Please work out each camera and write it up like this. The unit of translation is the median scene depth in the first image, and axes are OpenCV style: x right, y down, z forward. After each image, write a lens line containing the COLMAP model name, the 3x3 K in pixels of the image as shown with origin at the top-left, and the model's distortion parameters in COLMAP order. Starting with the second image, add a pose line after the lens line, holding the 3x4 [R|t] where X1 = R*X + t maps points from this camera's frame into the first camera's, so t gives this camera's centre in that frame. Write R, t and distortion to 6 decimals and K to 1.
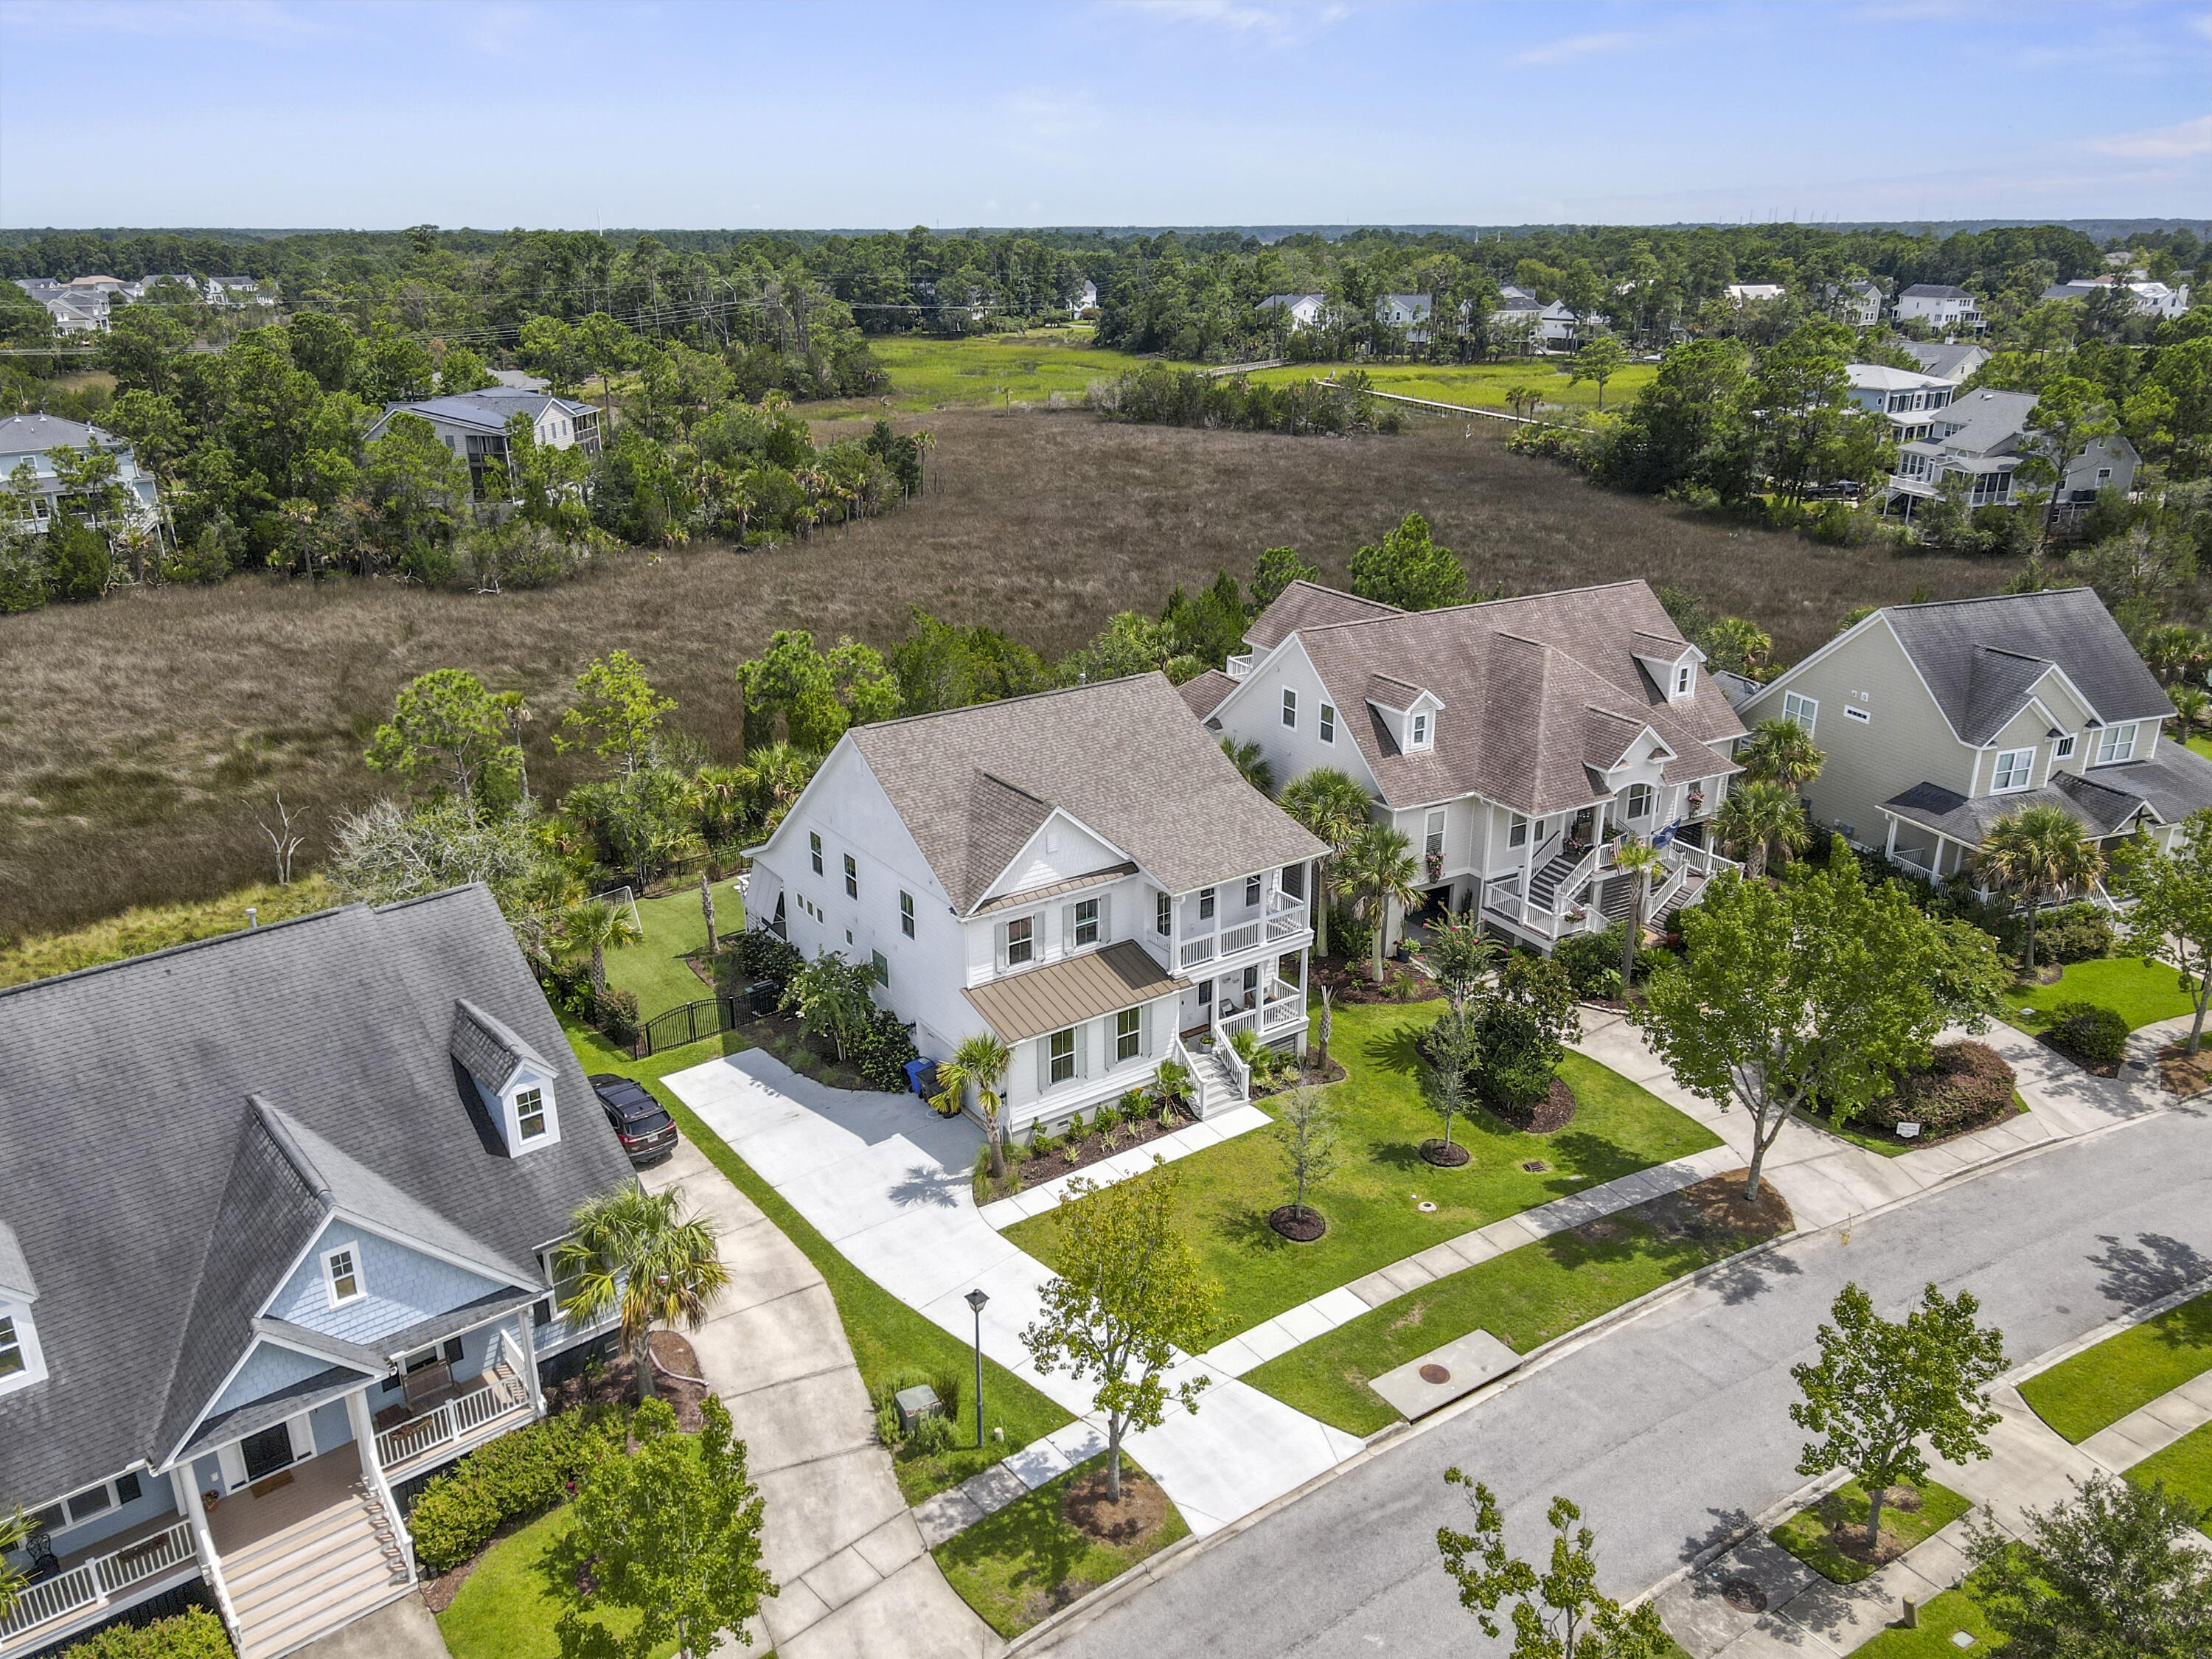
lens RADIAL K [[1643.9, 0, 1107.2], [0, 1643.9, 826.5], [0, 0, 1]] dist [-0.001134, 0.025132]
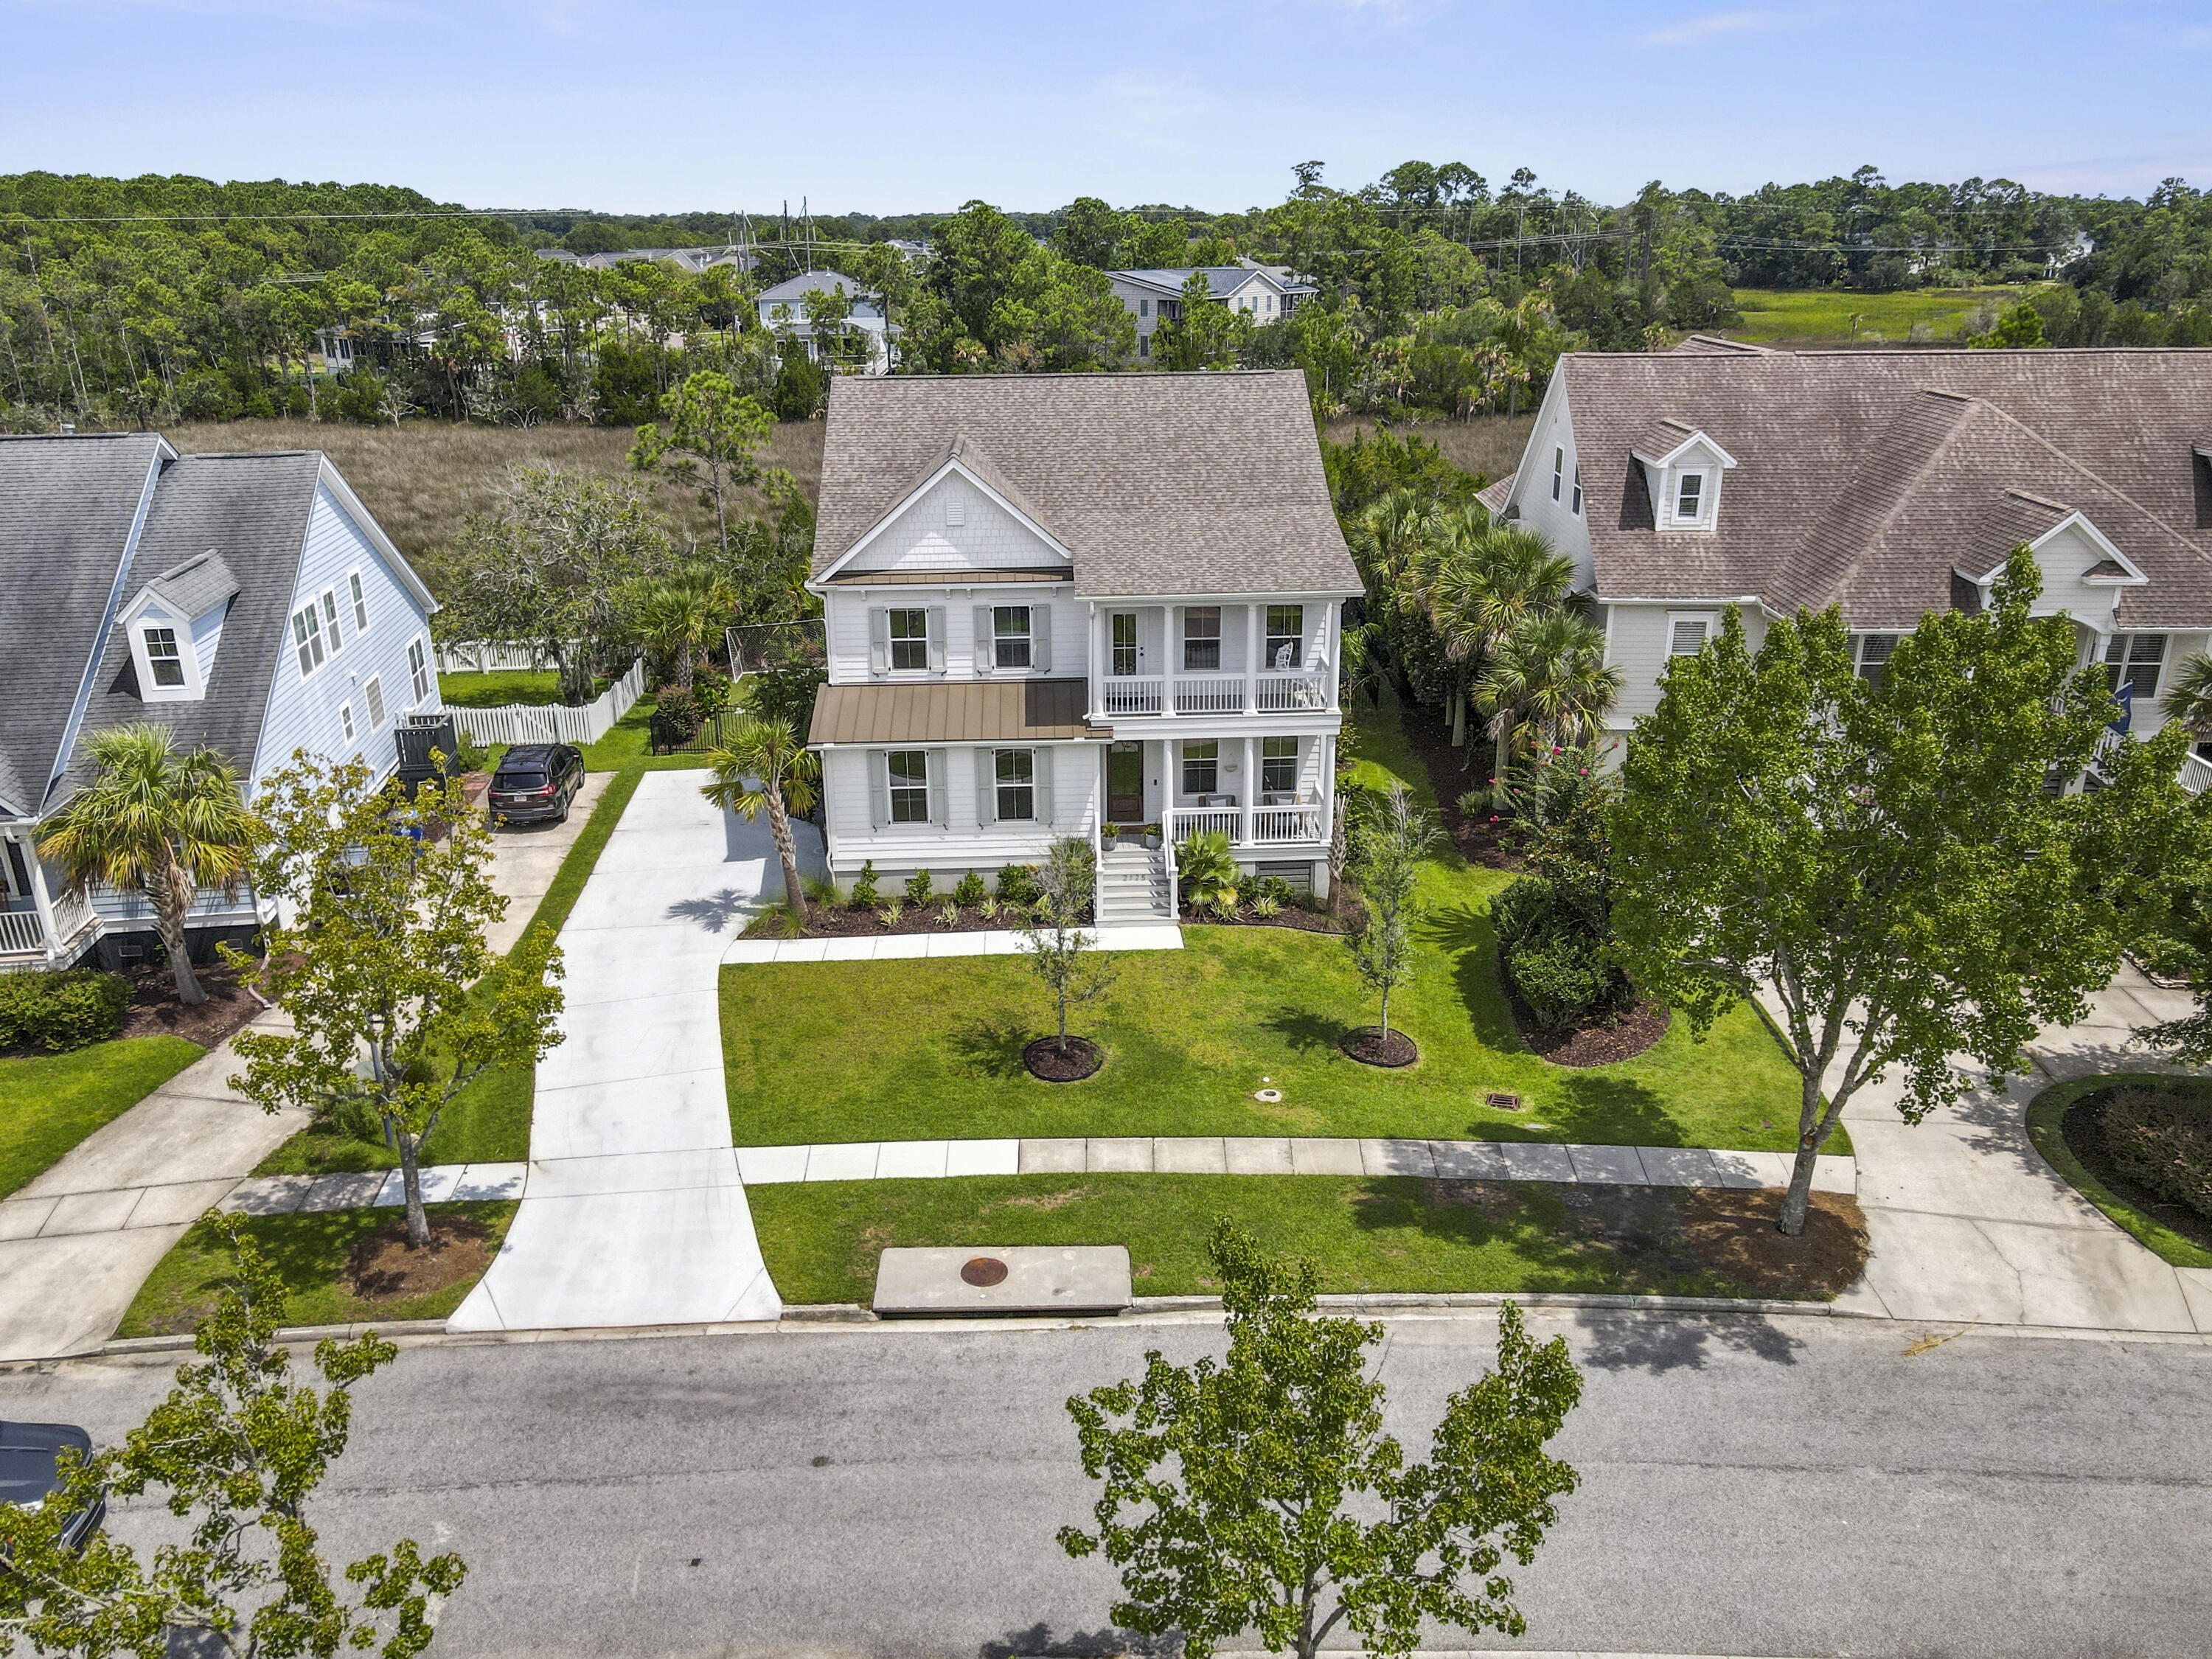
lens RADIAL K [[1643.9, 0, 1093.4], [0, 1643.9, 832.4], [0, 0, 1]] dist [-0.001134, 0.025132]
pose [[0.843610, 0.181604, -0.505314, 0.420563], [-0.178279, 0.982417, 0.055438, 0.098606], [0.506496, 0.043319, 0.861153, 0.373283]]
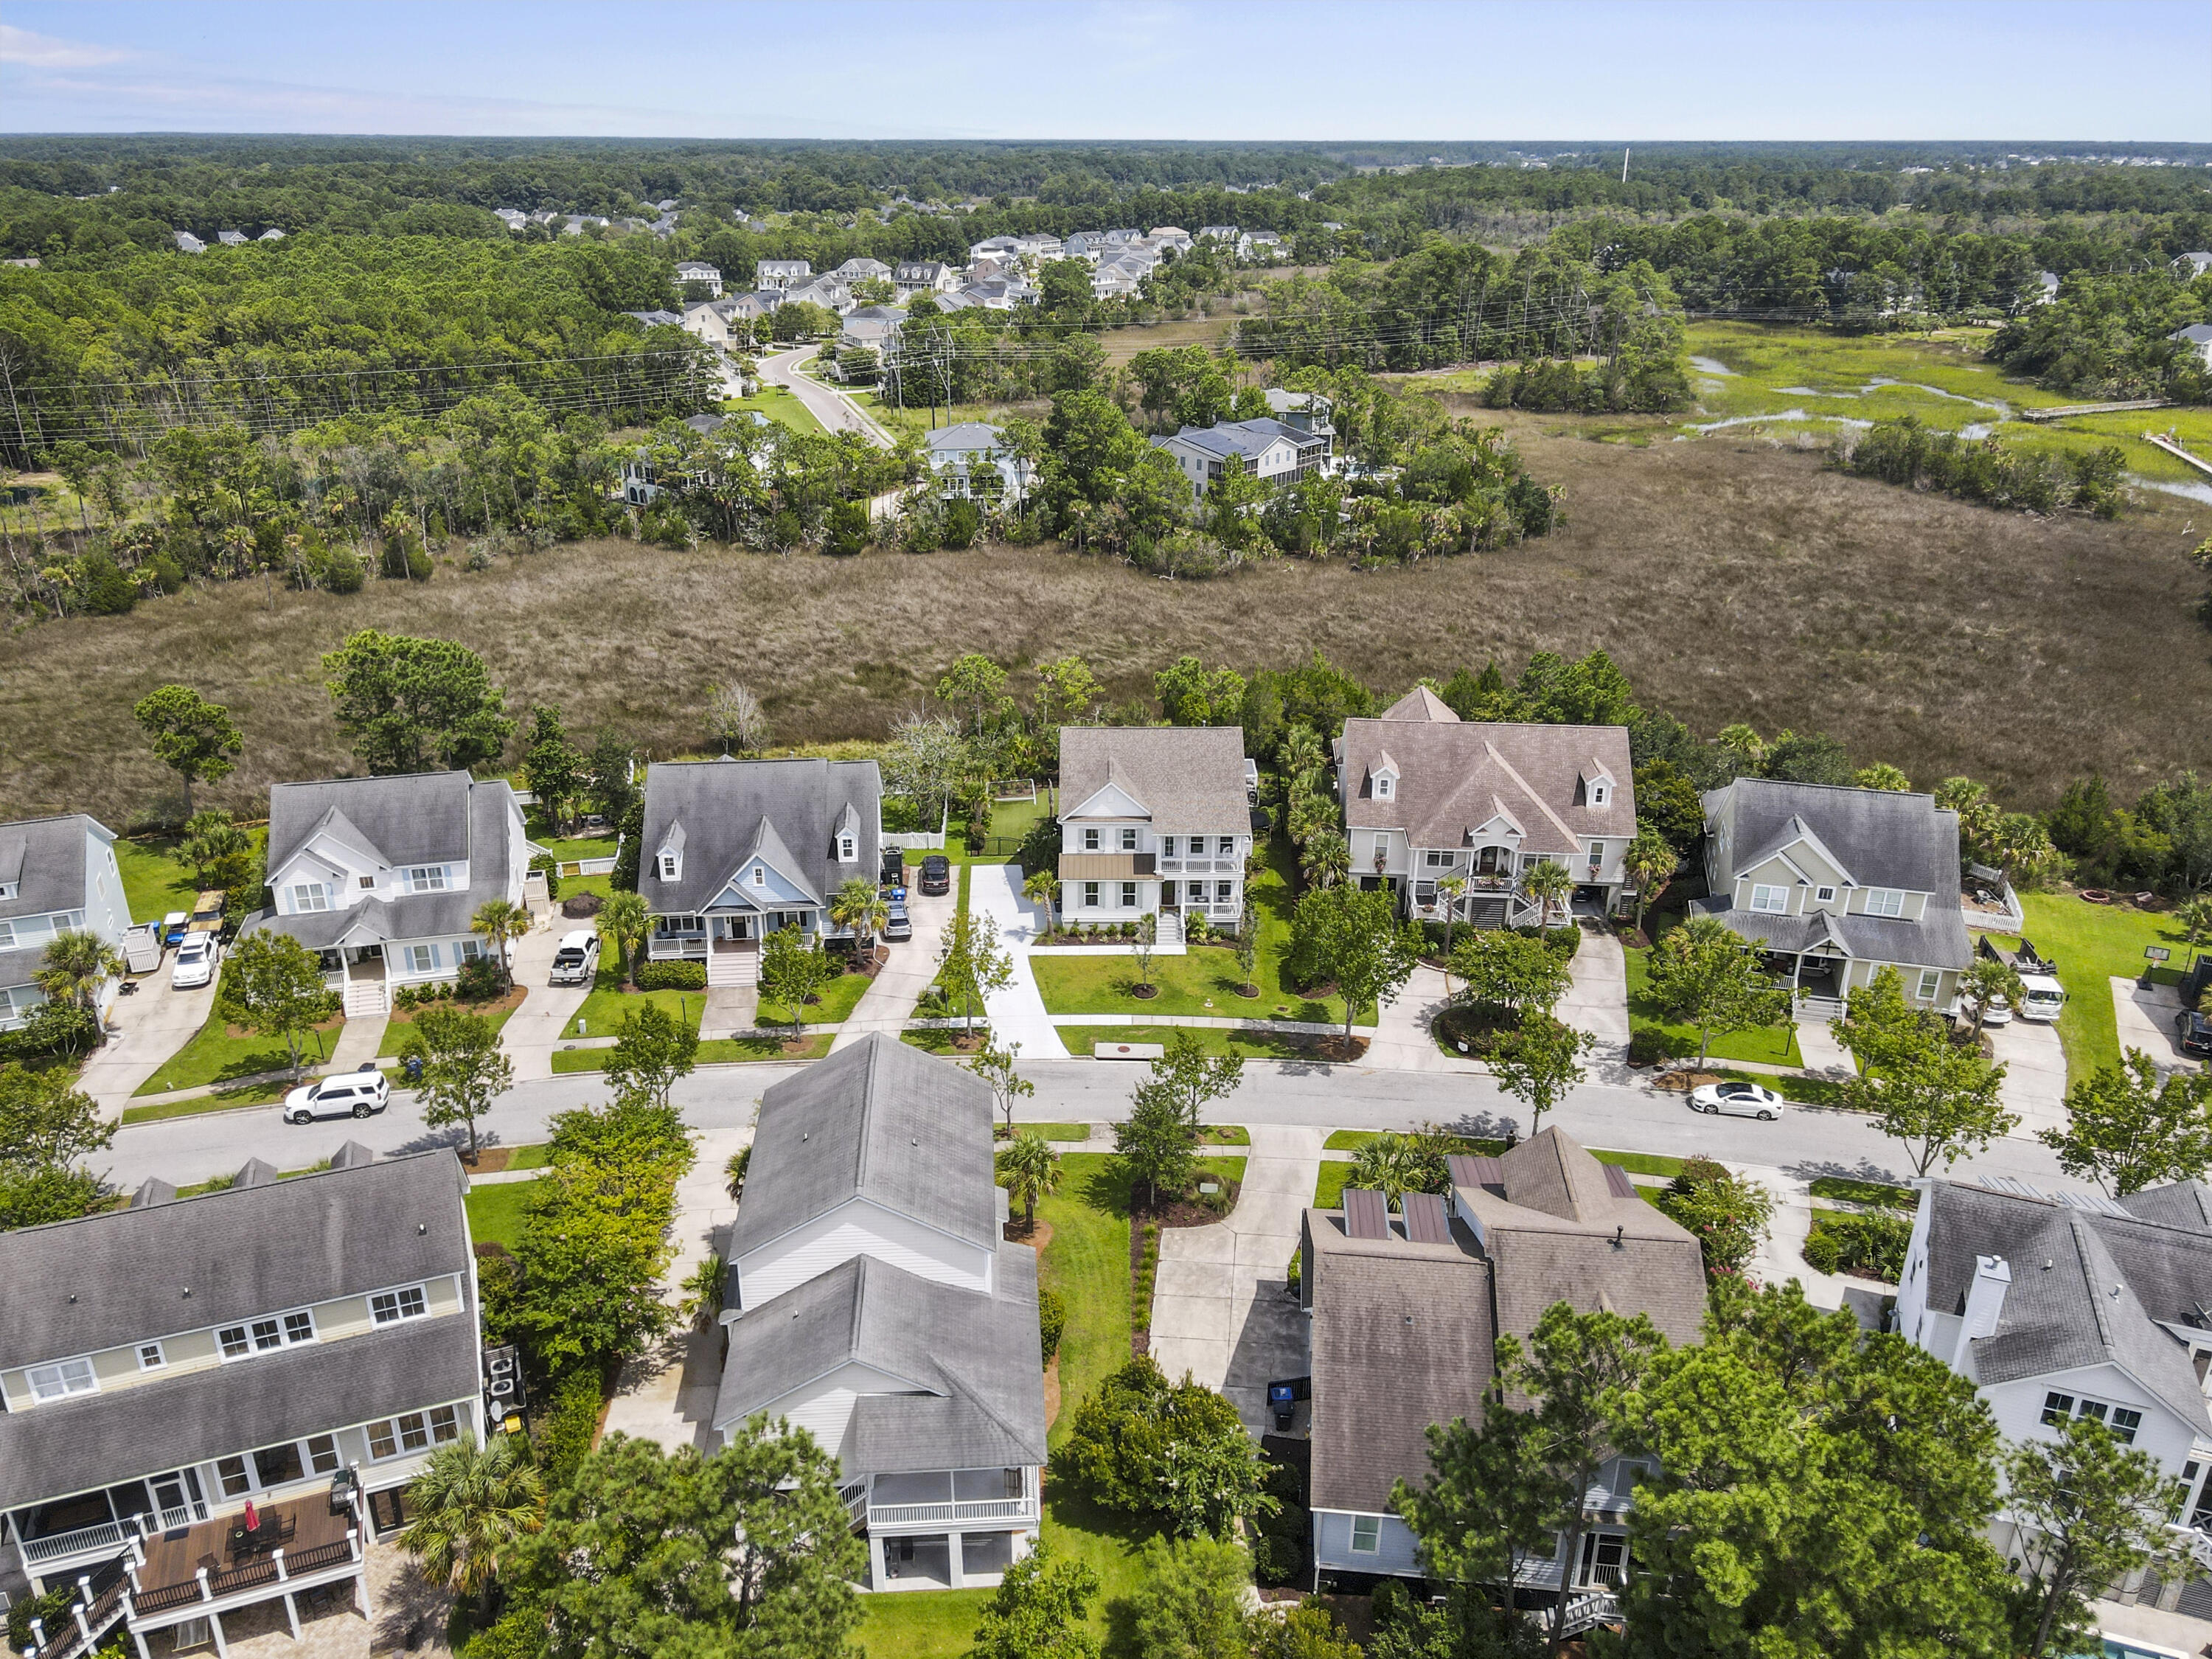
lens RADIAL K [[1643.9, 0, 1094.2], [0, 1643.9, 848.2], [0, 0, 1]] dist [-0.001134, 0.025132]
pose [[0.820795, 0.235632, -0.520359, 1.055279], [-0.202290, 0.971824, 0.120982, -0.177168], [0.534205, 0.005962, 0.845334, -0.807548]]
